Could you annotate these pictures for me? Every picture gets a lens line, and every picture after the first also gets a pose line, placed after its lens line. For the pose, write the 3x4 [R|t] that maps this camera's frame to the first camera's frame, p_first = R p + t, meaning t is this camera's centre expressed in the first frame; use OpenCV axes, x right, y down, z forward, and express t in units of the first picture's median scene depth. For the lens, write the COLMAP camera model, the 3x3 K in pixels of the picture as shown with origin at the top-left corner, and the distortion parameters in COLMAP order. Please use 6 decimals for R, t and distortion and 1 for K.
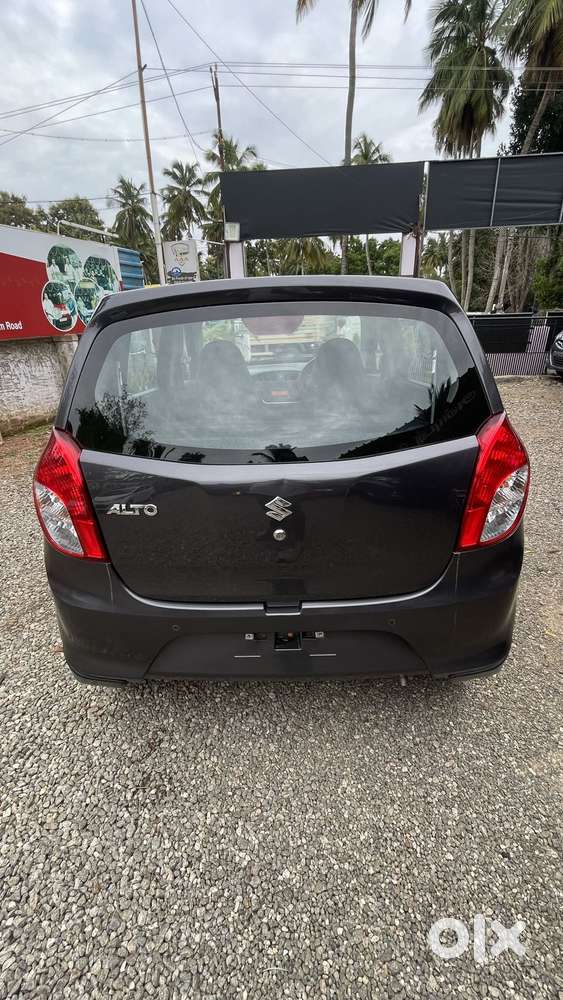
lens RADIAL K [[417.2, 0, 279.2], [0, 417.2, 499.5], [0, 0, 1]] dist [-0.002146, -0.001100]
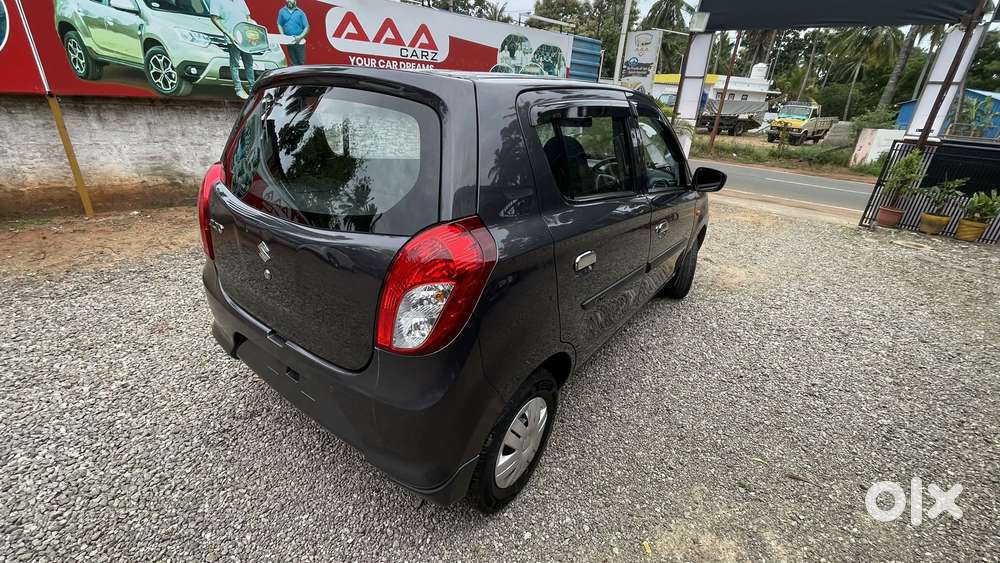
lens RADIAL K [[417.2, 0, 497.6], [0, 417.2, 281.9], [0, 0, 1]] dist [-0.002146, -0.001100]
pose [[0.815260, 0.304660, -0.492476, 0.191281], [-0.310503, 0.947817, 0.072332, -0.031410], [0.488814, 0.093946, 0.867315, 0.046507]]
